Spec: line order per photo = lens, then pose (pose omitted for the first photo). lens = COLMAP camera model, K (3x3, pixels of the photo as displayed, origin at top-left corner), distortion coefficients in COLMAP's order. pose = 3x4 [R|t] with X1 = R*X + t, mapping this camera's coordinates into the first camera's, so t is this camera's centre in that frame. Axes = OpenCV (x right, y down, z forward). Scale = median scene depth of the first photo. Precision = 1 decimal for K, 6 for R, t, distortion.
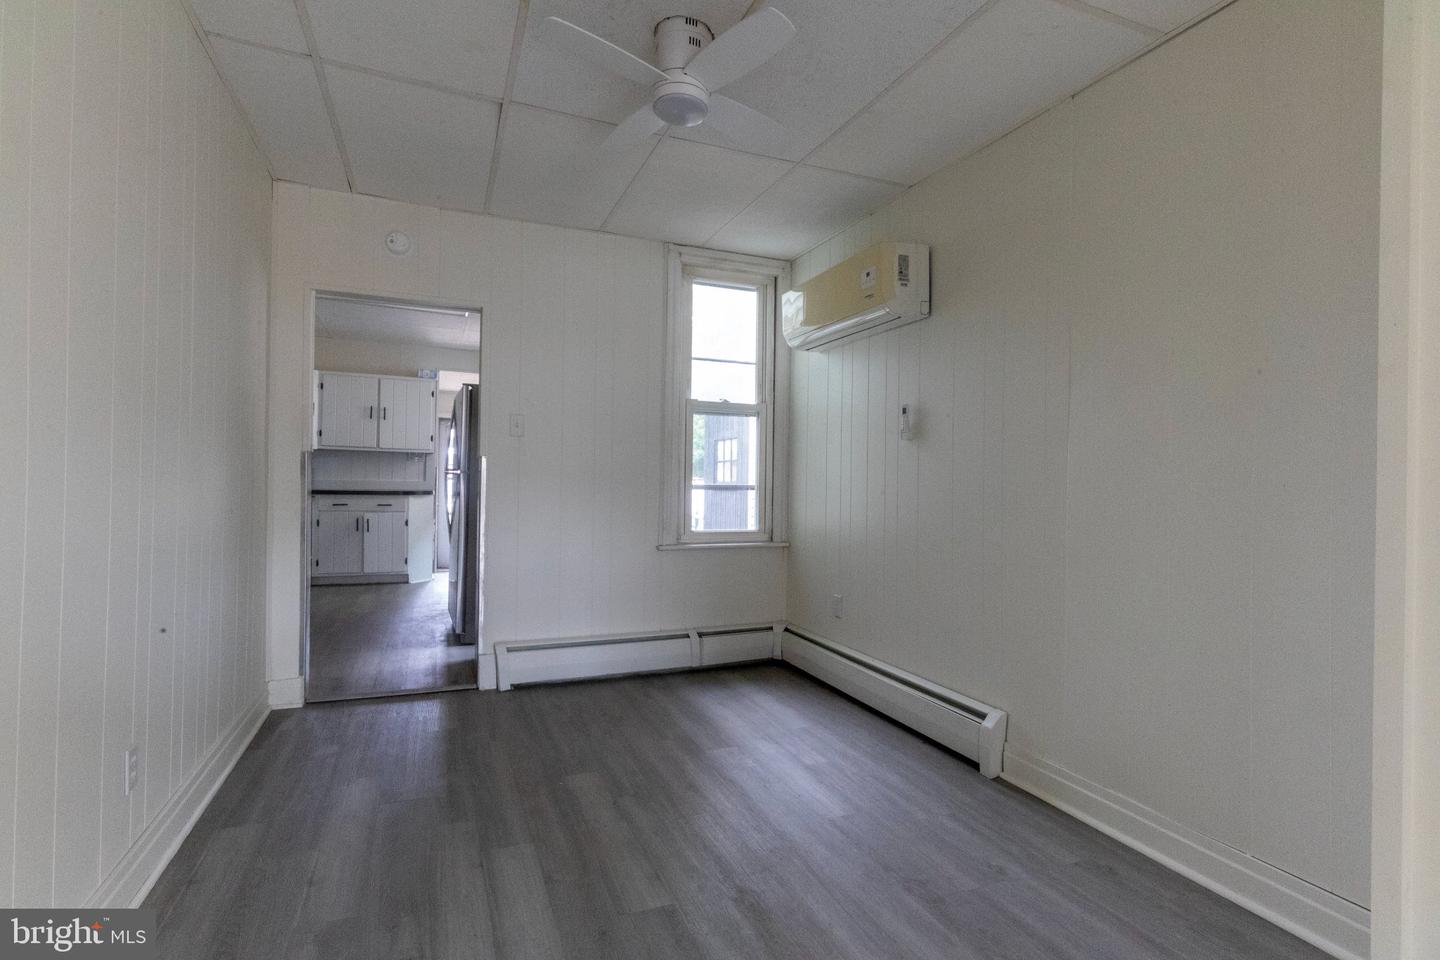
lens RADIAL K [[703.5, 0, 727.4], [0, 703.5, 483.2], [0, 0, 1]] dist [-0.001758, -0.000853]
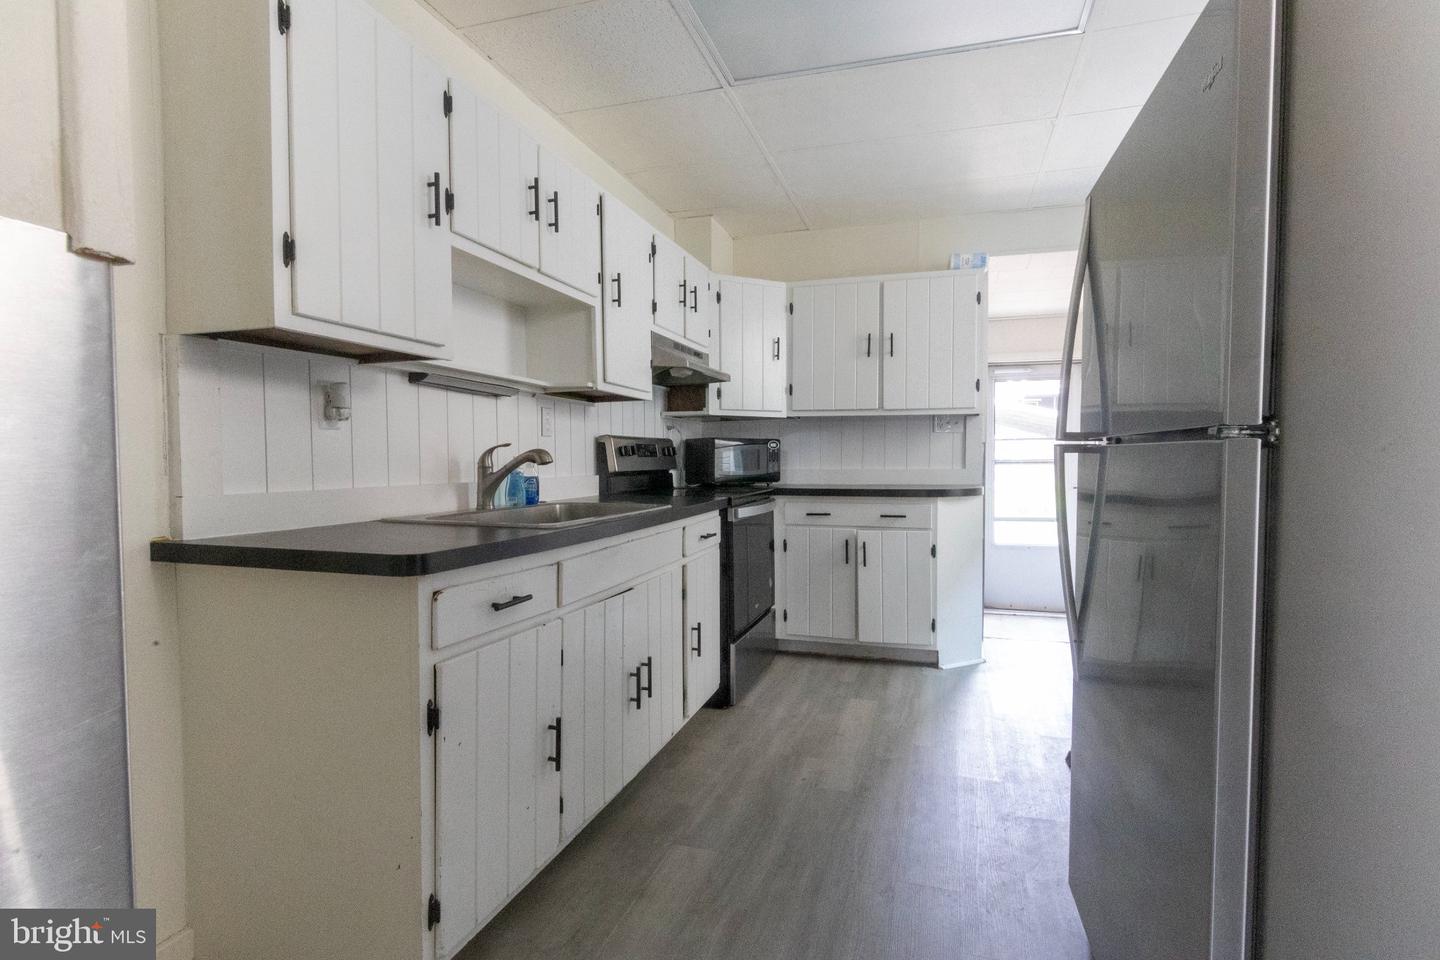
lens RADIAL K [[703.5, 0, 724.4], [0, 703.5, 489.8], [0, 0, 1]] dist [-0.001758, -0.000853]
pose [[0.767794, -0.000264, -0.640697, -0.246034], [0.013961, 0.999769, 0.016318, 0.001528], [0.640545, -0.021474, 0.767621, 0.513014]]
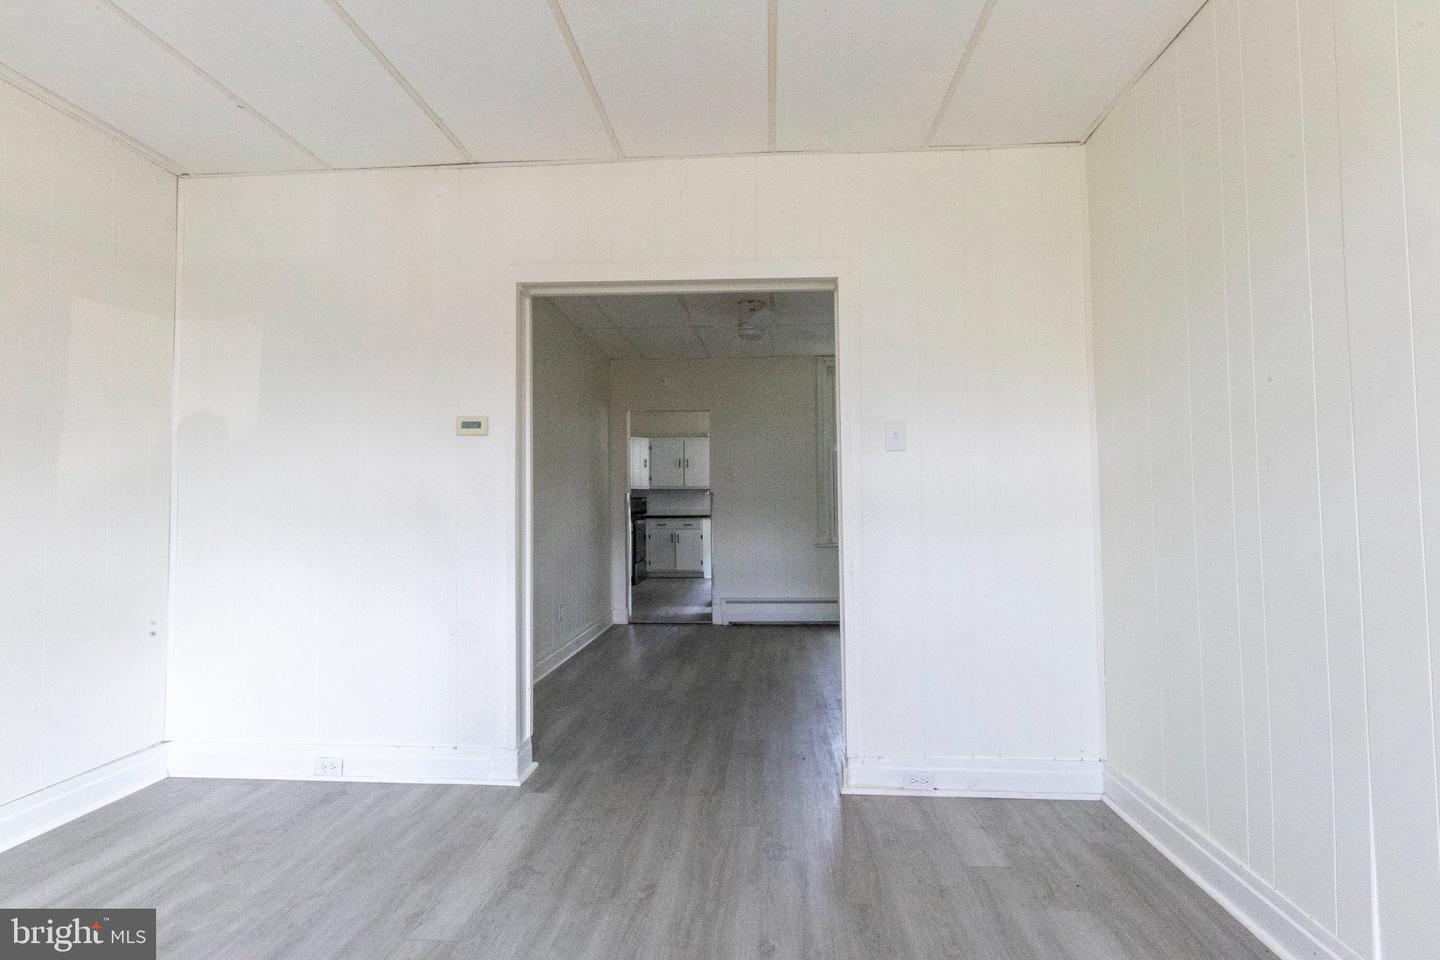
lens RADIAL K [[703.5, 0, 725.9], [0, 703.5, 479.8], [0, 0, 1]] dist [-0.001758, -0.000853]
pose [[0.896713, -0.041941, -0.440620, 0.245300], [0.023418, 0.998602, -0.047394, 0.008190], [0.441992, 0.032181, 0.896442, -0.304077]]
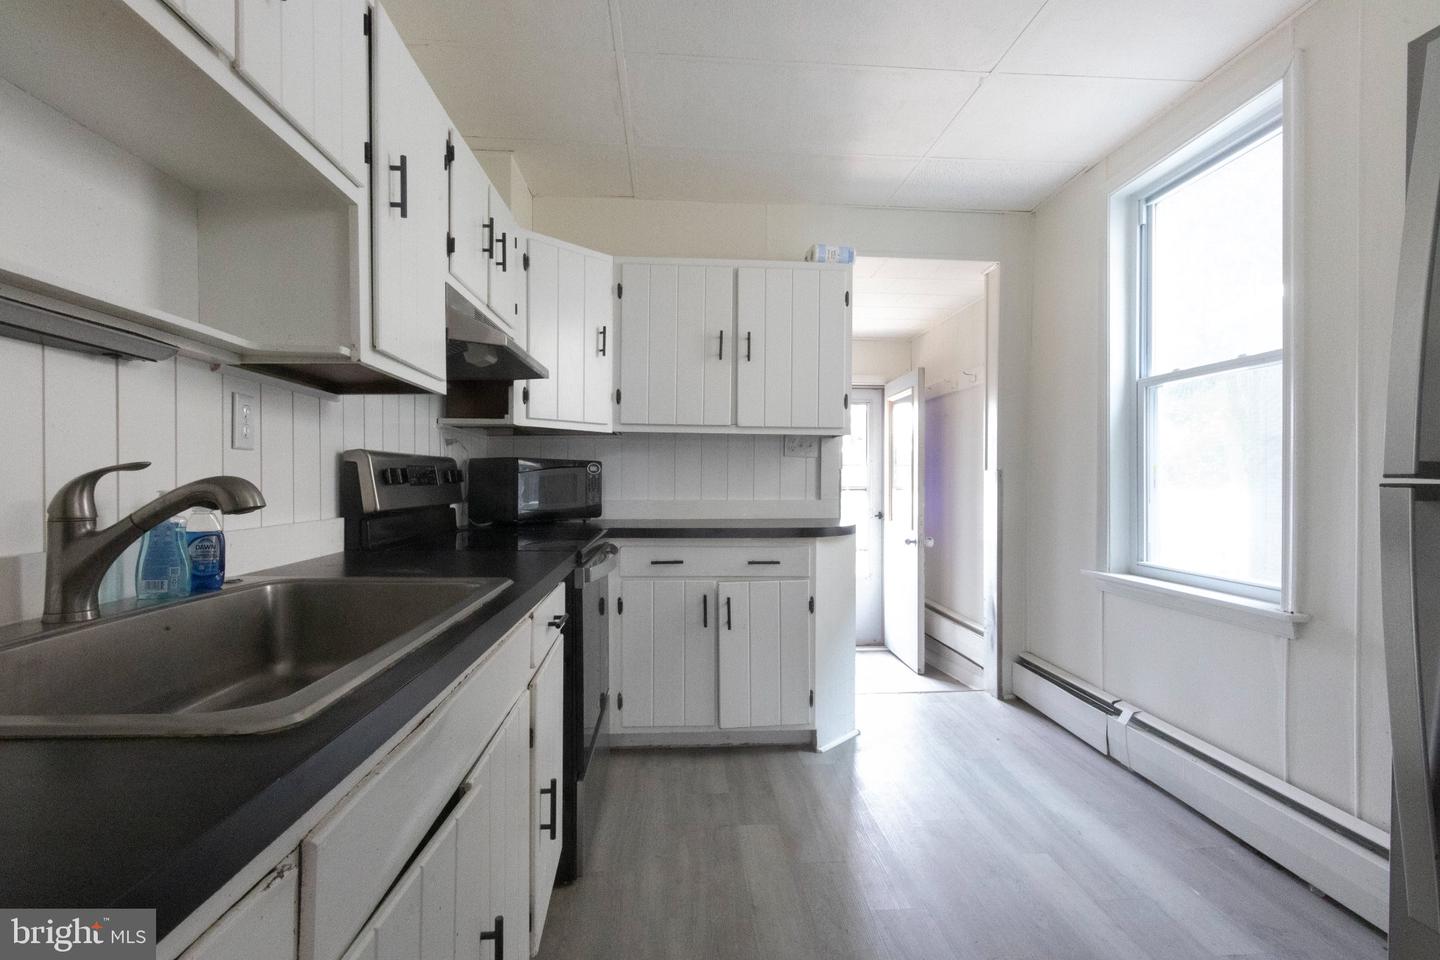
lens RADIAL K [[703.5, 0, 731.0], [0, 703.5, 486.3], [0, 0, 1]] dist [-0.001758, -0.000853]
pose [[0.947759, -0.019963, -0.318363, -0.370082], [0.016268, 0.999766, -0.014260, -0.006977], [0.318573, 0.008336, 0.947862, 0.599989]]
